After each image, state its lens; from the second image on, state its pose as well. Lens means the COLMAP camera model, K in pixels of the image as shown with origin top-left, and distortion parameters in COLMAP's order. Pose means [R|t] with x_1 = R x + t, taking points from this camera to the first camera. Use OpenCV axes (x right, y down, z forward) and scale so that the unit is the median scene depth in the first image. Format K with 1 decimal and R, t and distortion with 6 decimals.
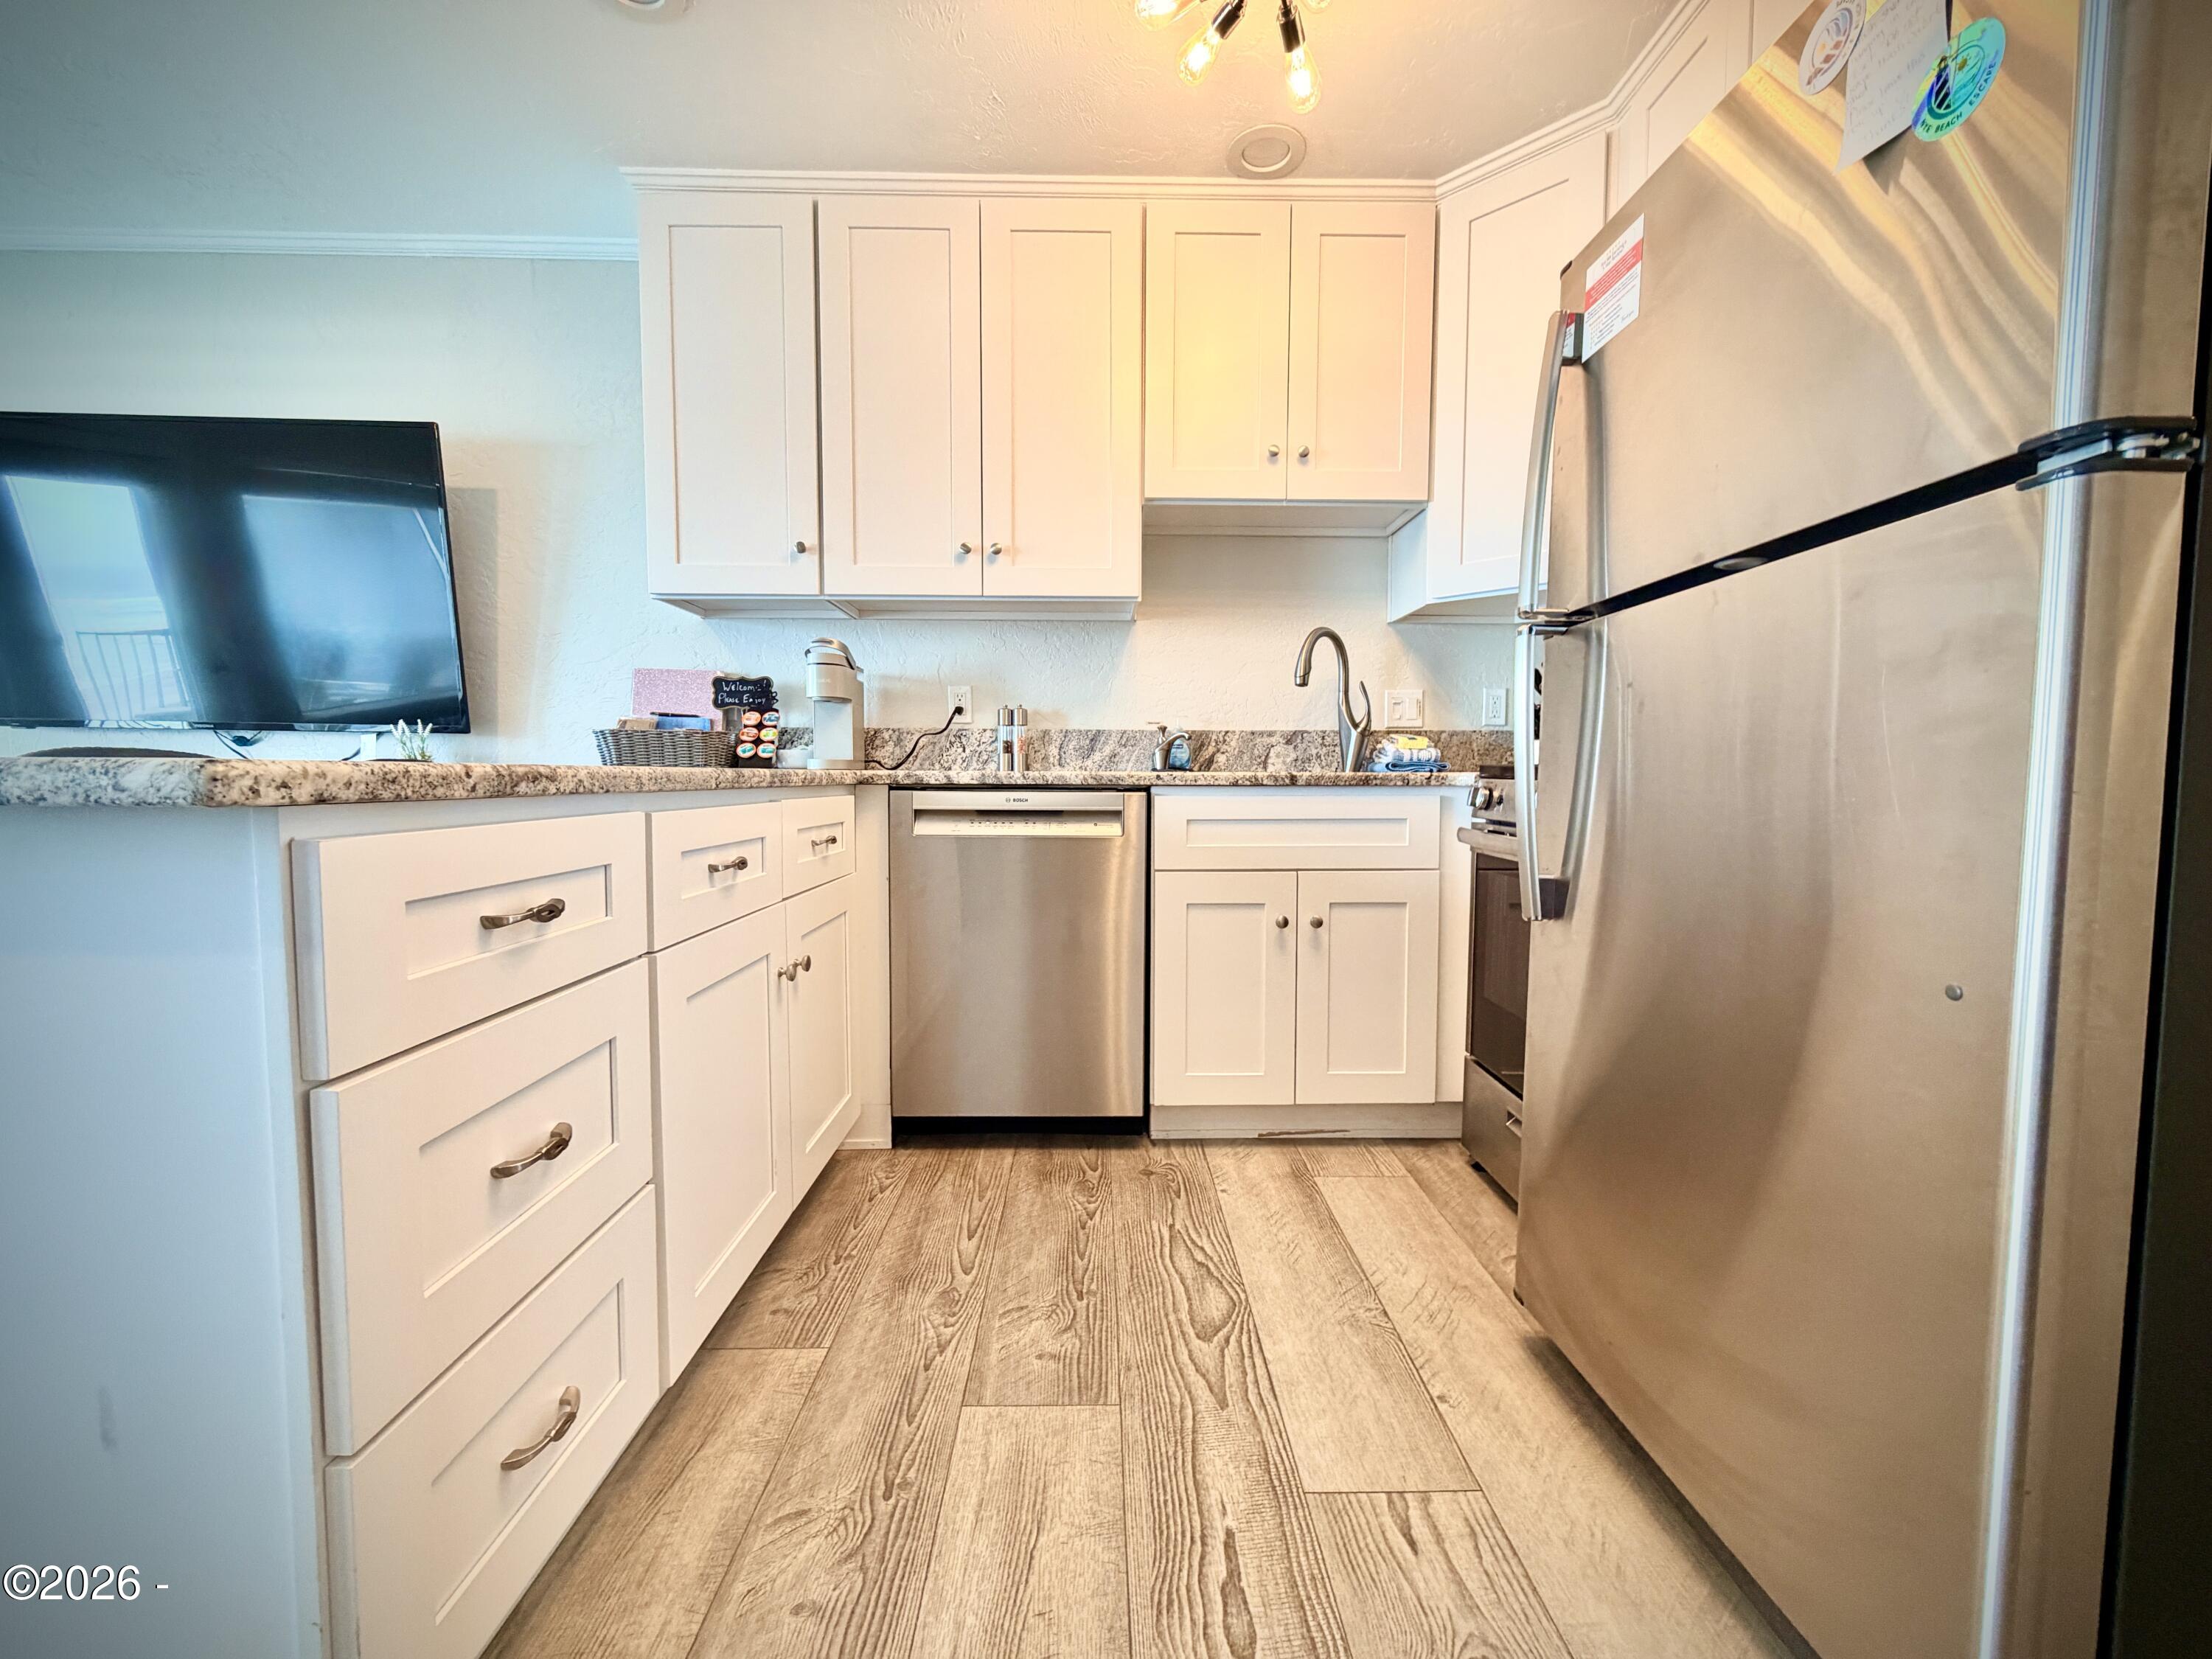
lens RADIAL K [[879.3, 0, 1113.7], [0, 879.3, 827.0], [0, 0, 1]] dist [-0.001022, 0.000203]
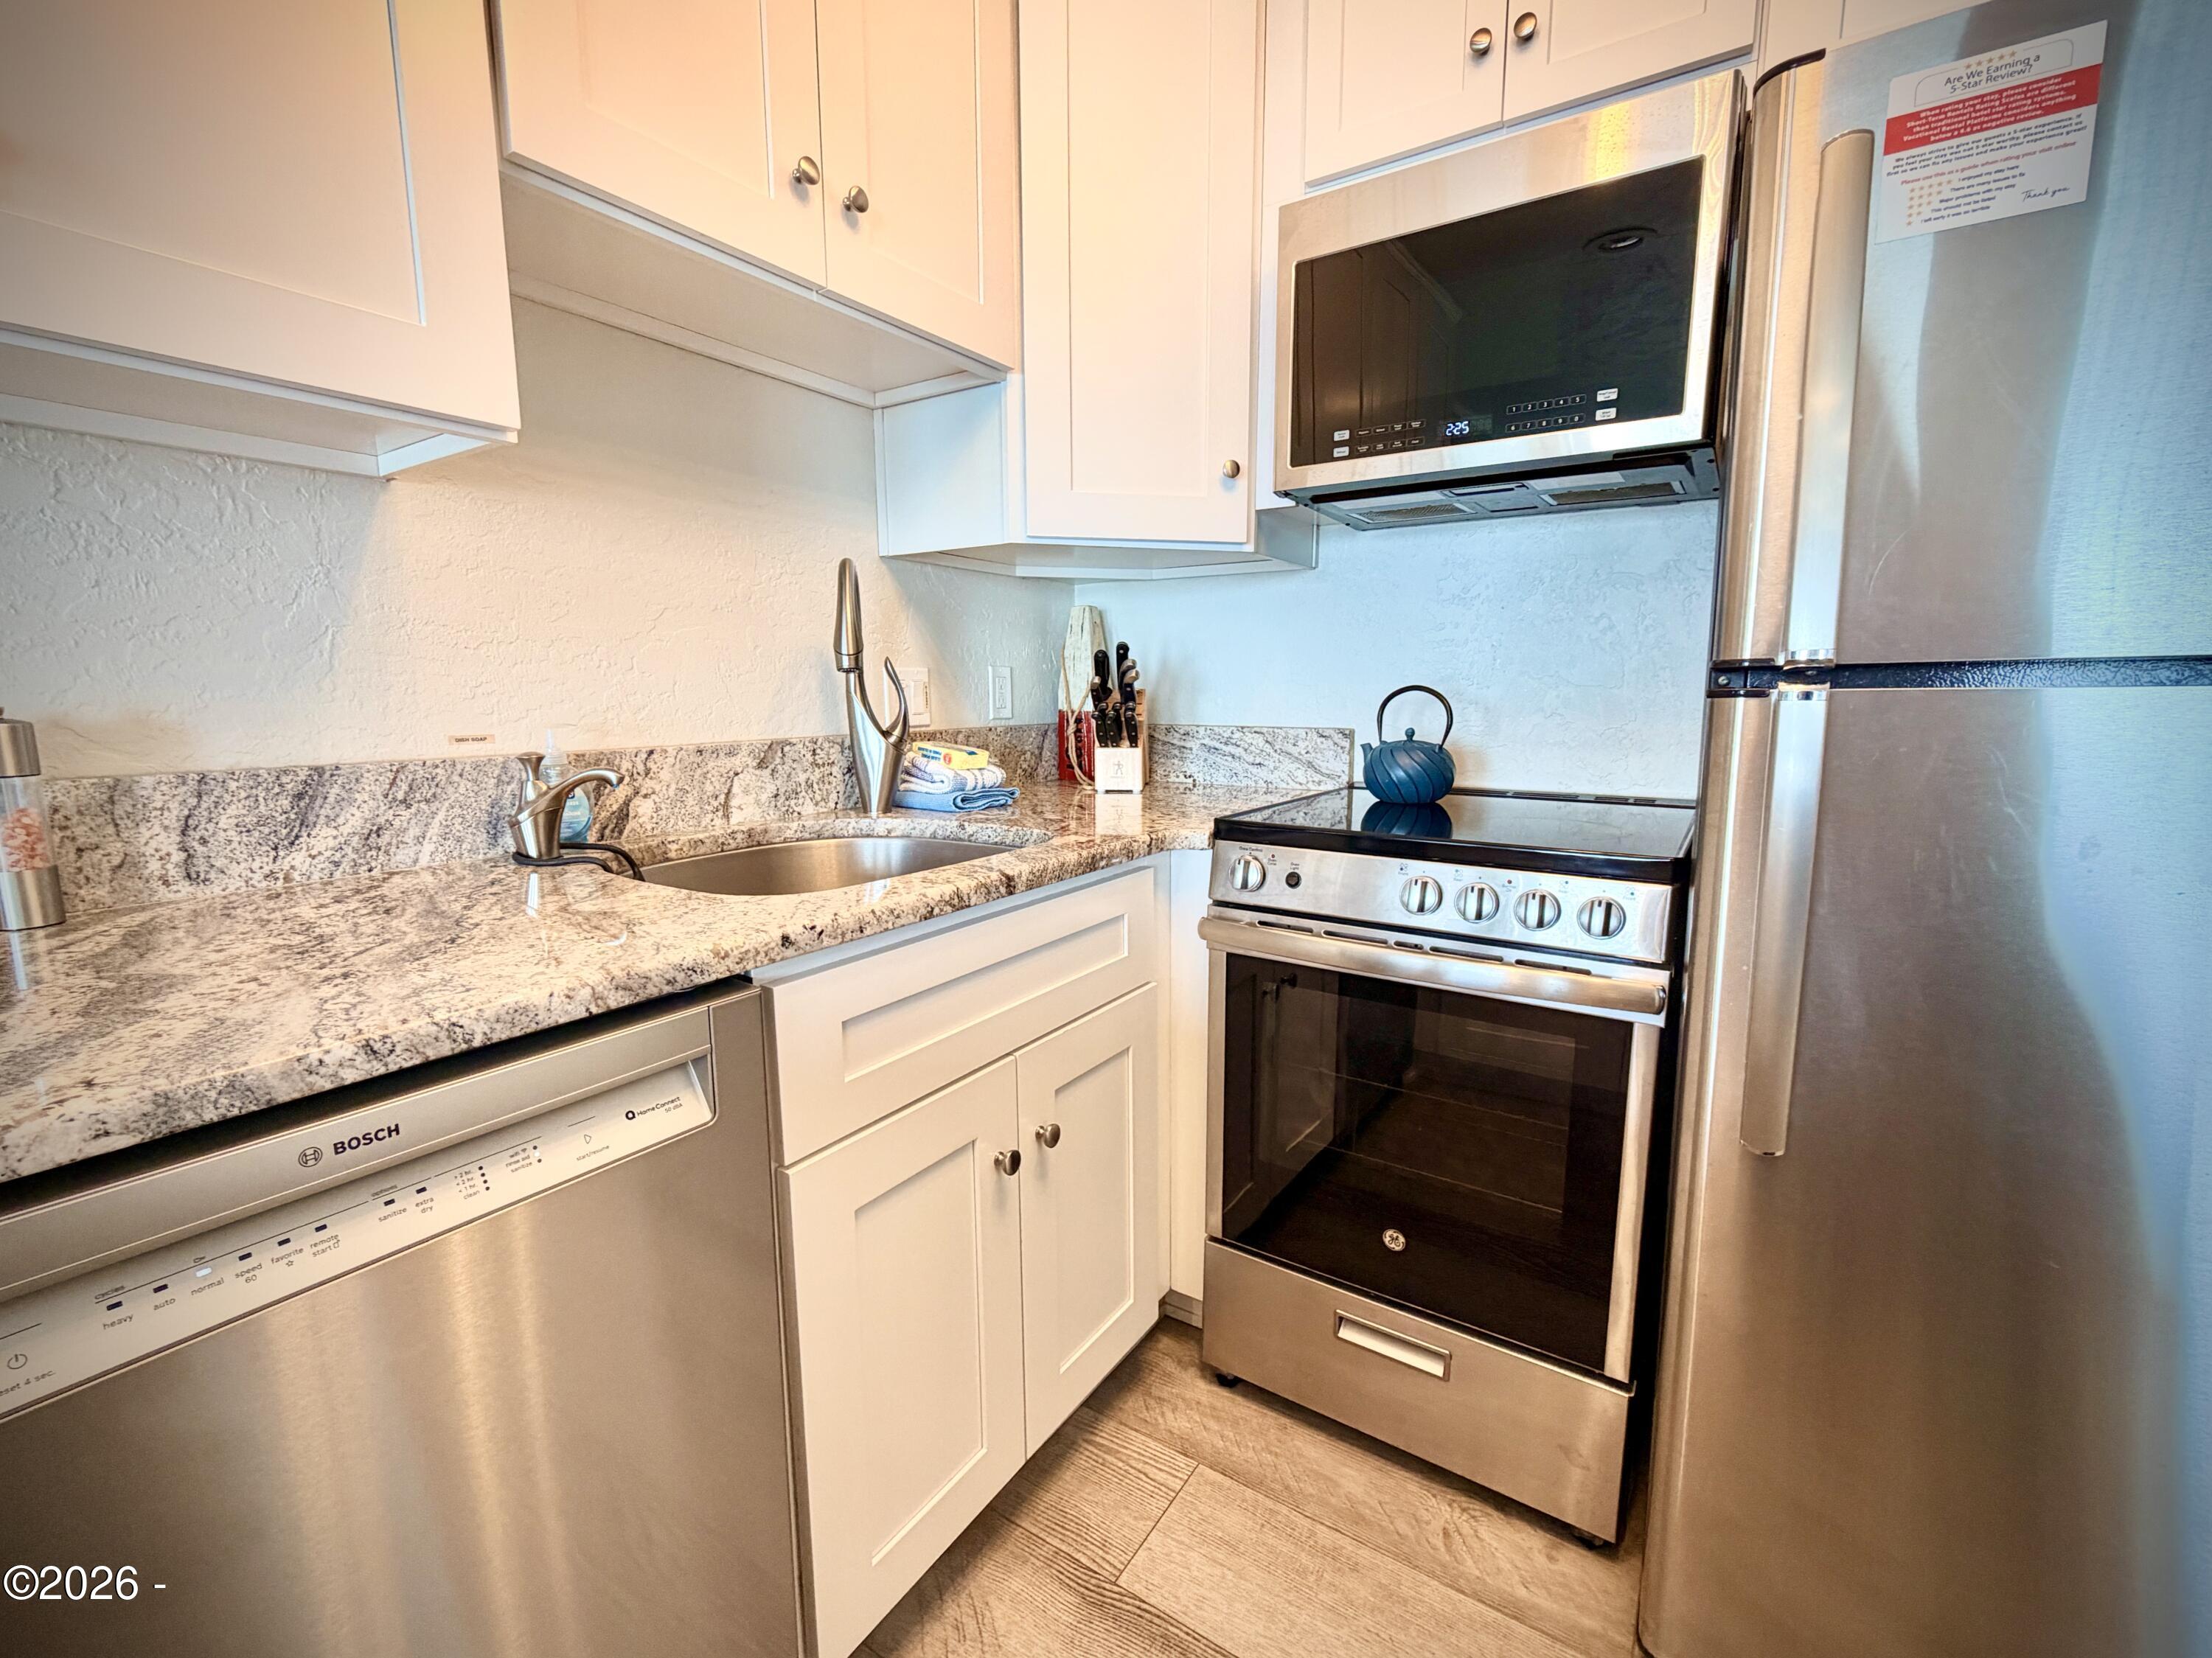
lens RADIAL K [[944.6, 0, 1114.2], [0, 944.6, 827.0], [0, 0, 1]] dist [-0.001359, -0.000018]
pose [[0.566539, -0.123656, 0.814704, -0.163644], [0.054603, 0.992137, 0.112616, -0.118989], [-0.822224, -0.019316, 0.568836, 0.528386]]
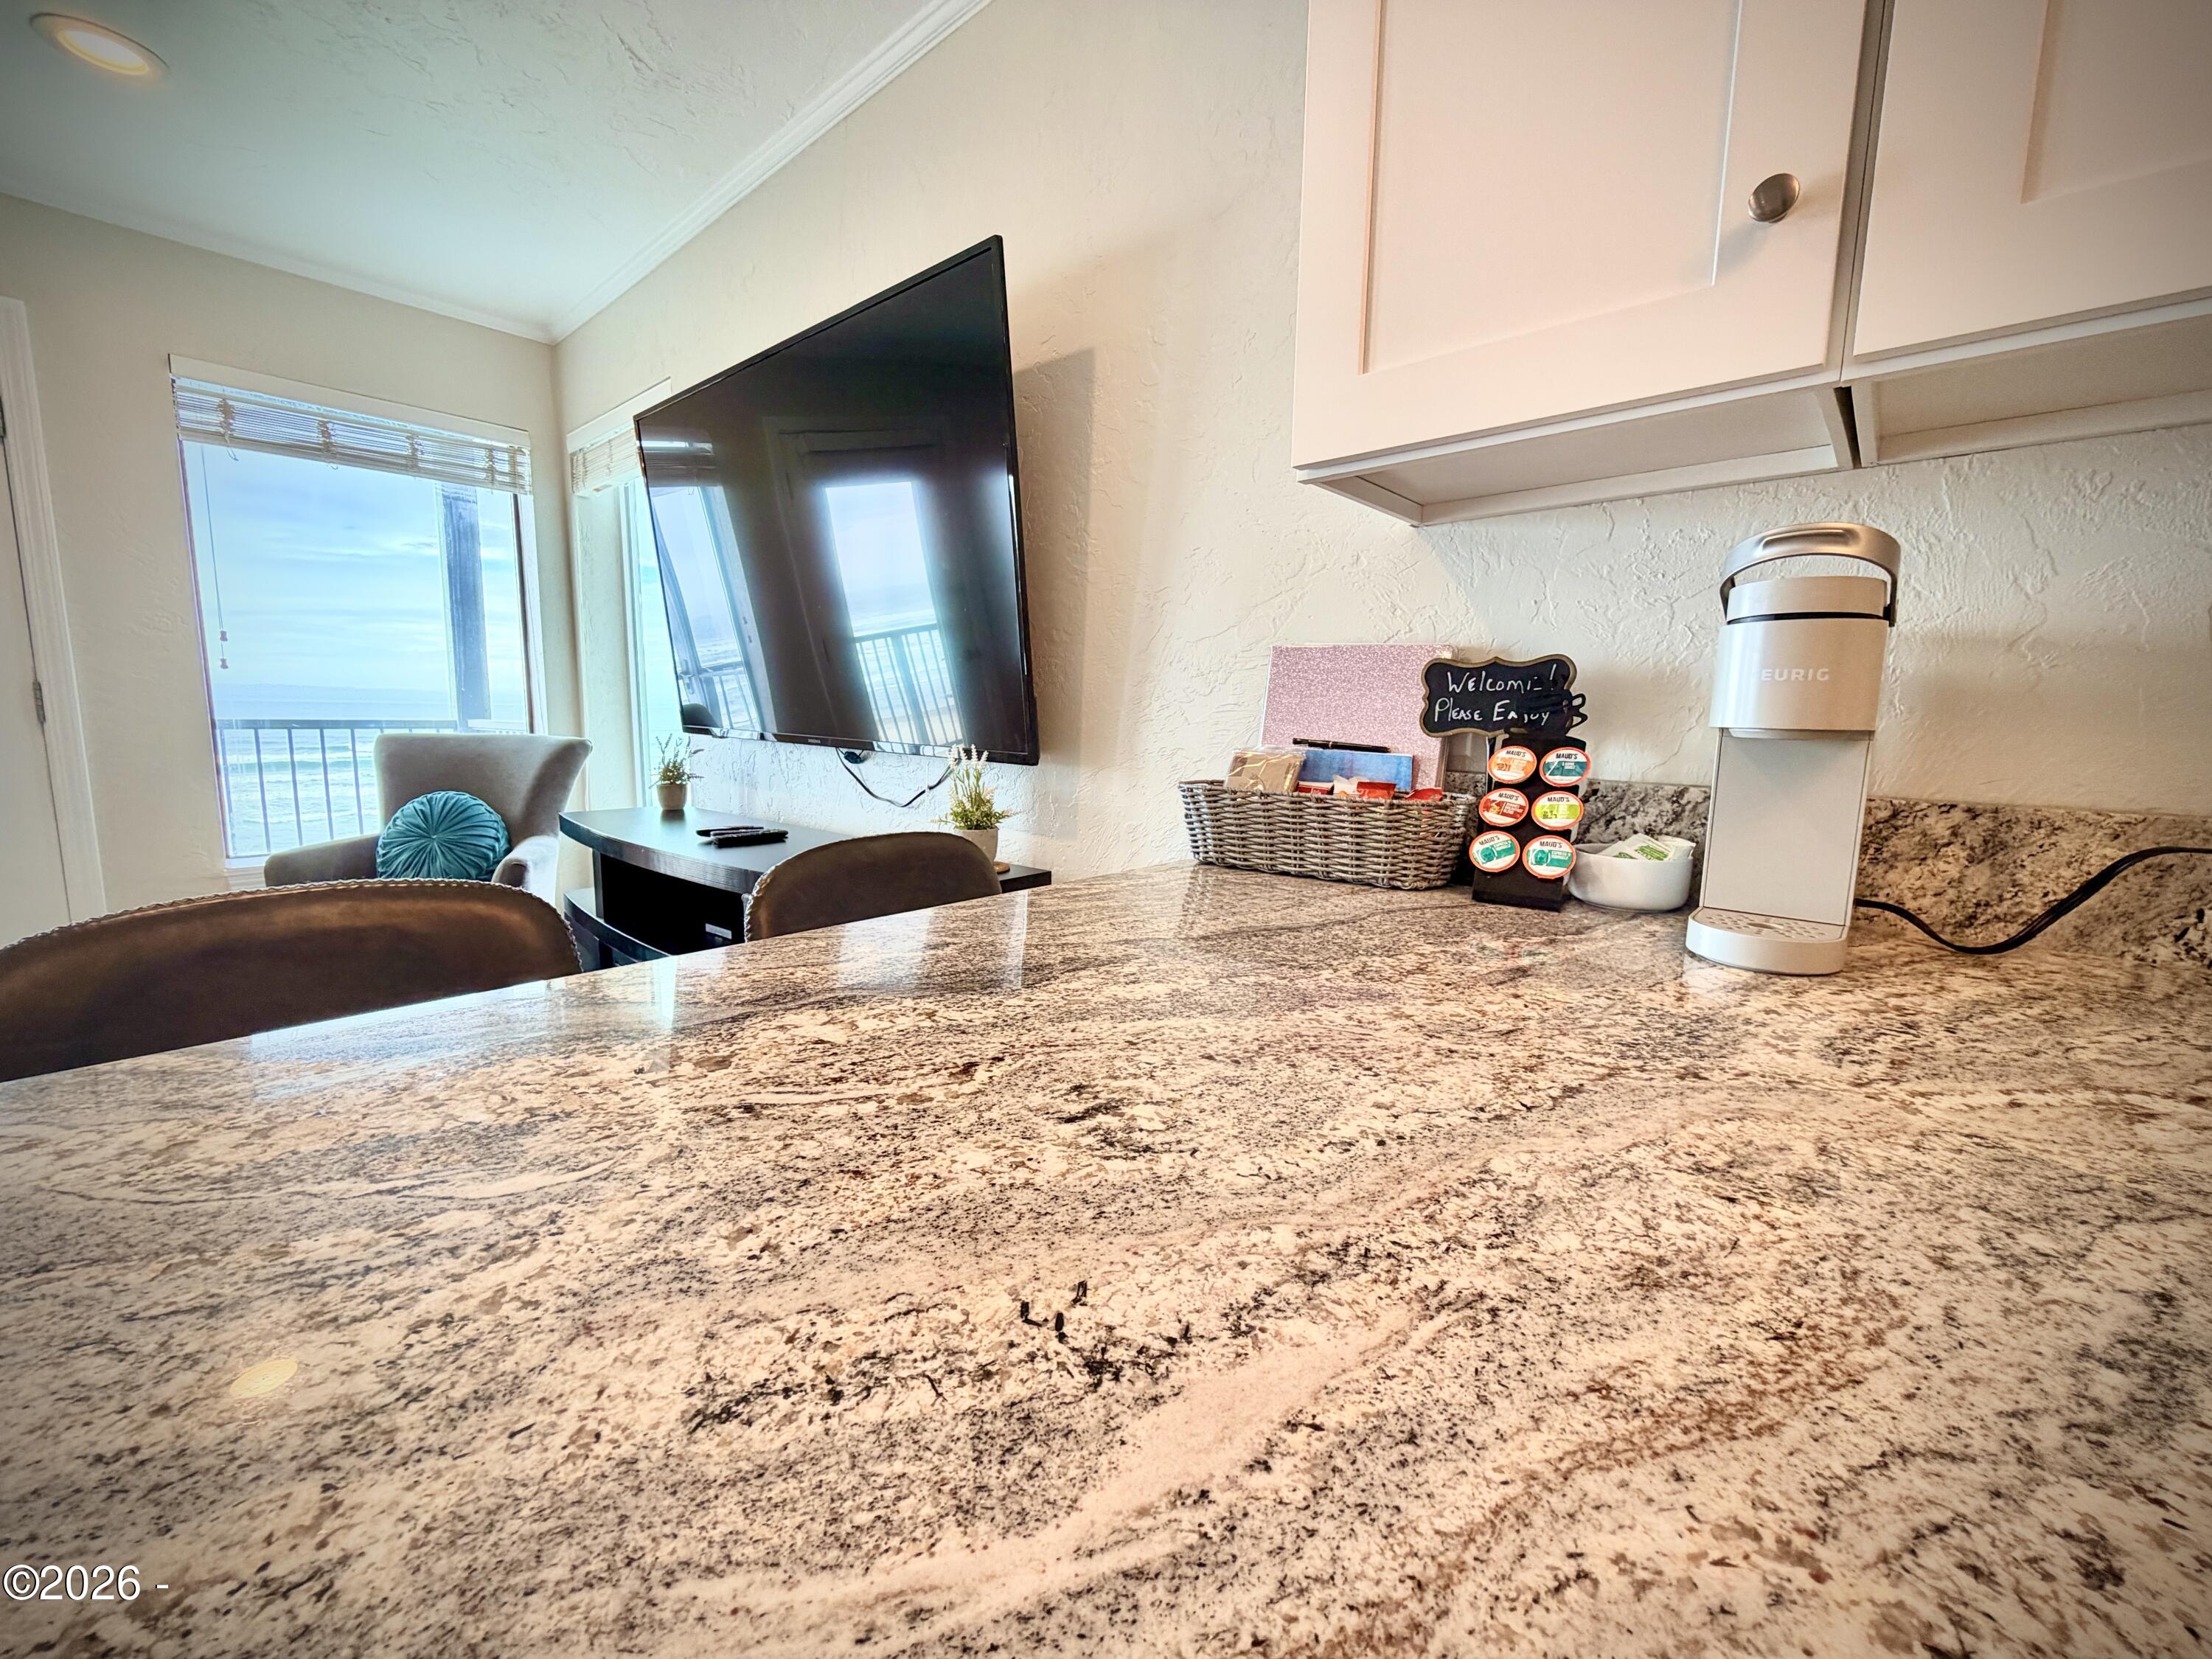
lens RADIAL K [[889.1, 0, 1106.0], [0, 889.1, 829.5], [0, 0, 1]] dist [0.000423, 0.000178]
pose [[0.730211, 0.098025, -0.676153, -0.275614], [-0.055125, 0.994880, 0.084701, -0.119986], [0.680994, -0.024576, 0.731876, 0.589113]]
